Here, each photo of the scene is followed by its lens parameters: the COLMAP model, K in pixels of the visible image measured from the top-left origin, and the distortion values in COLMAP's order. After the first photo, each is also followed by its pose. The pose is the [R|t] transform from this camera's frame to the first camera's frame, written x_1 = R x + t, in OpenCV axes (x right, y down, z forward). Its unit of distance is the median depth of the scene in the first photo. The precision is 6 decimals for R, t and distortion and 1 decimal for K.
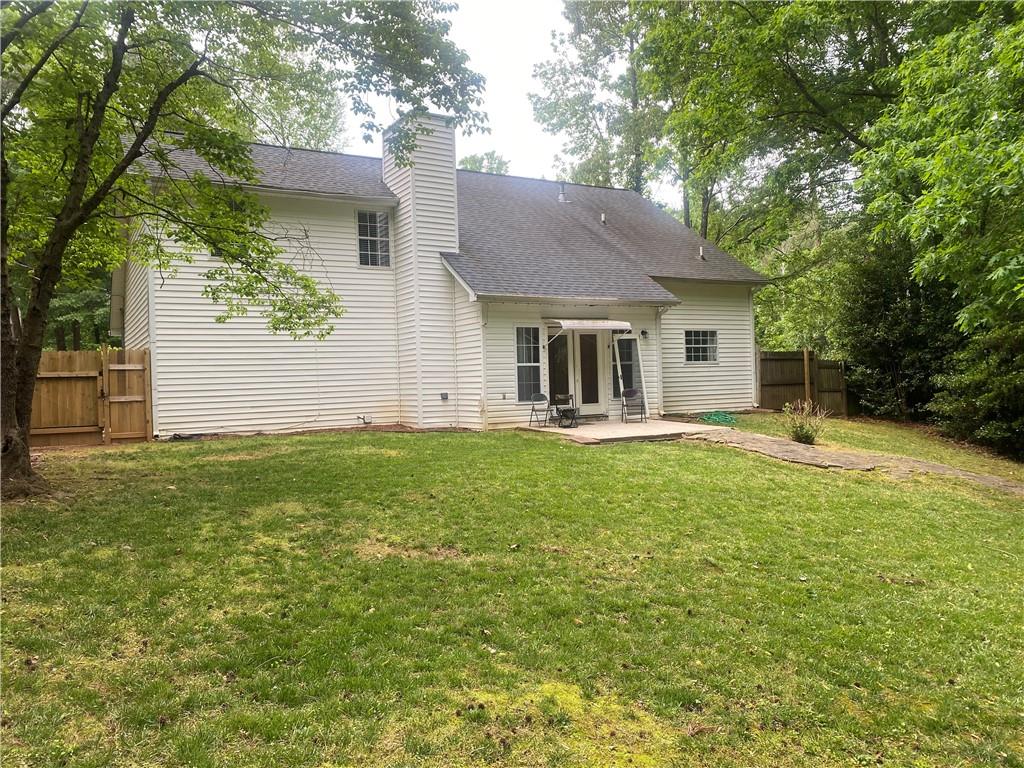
lens RADIAL K [[770.7, 0, 512.0], [0, 770.7, 384.0], [0, 0, 1]] dist [0.034540, -0.040930]
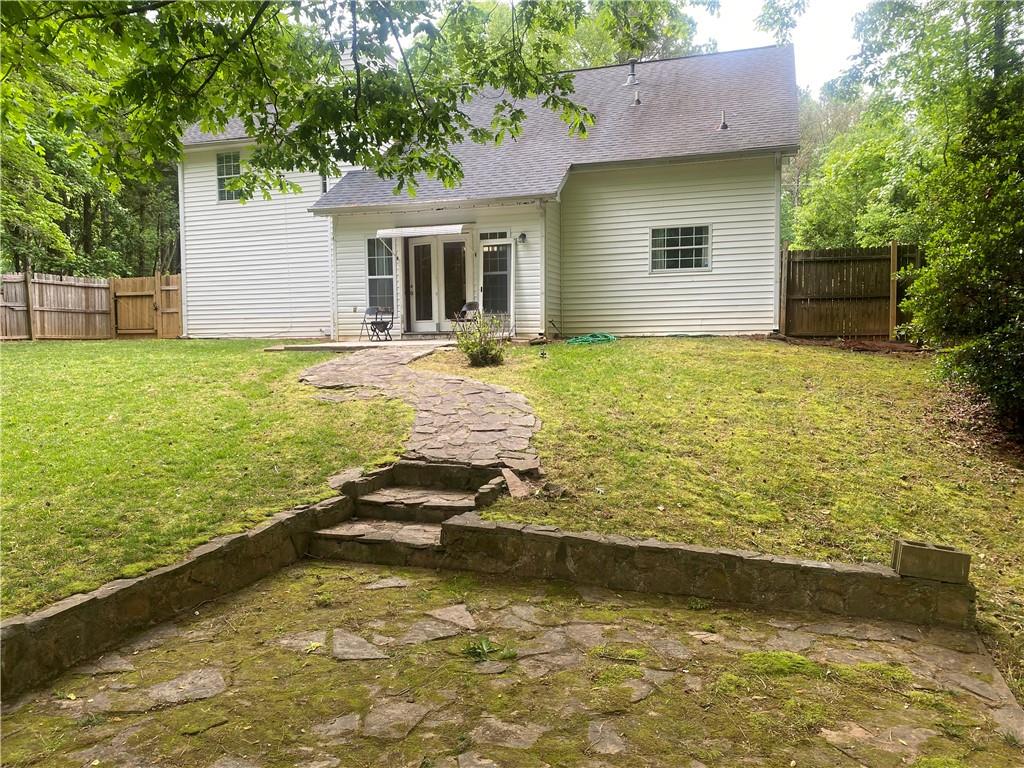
lens RADIAL K [[770.7, 0, 512.0], [0, 770.7, 384.0], [0, 0, 1]] dist [0.034540, -0.040930]
pose [[0.688903, 0.065381, -0.721899, 0.812068], [-0.008752, 0.996601, 0.081908, 0.027040], [0.724801, -0.050109, 0.687134, 0.422161]]
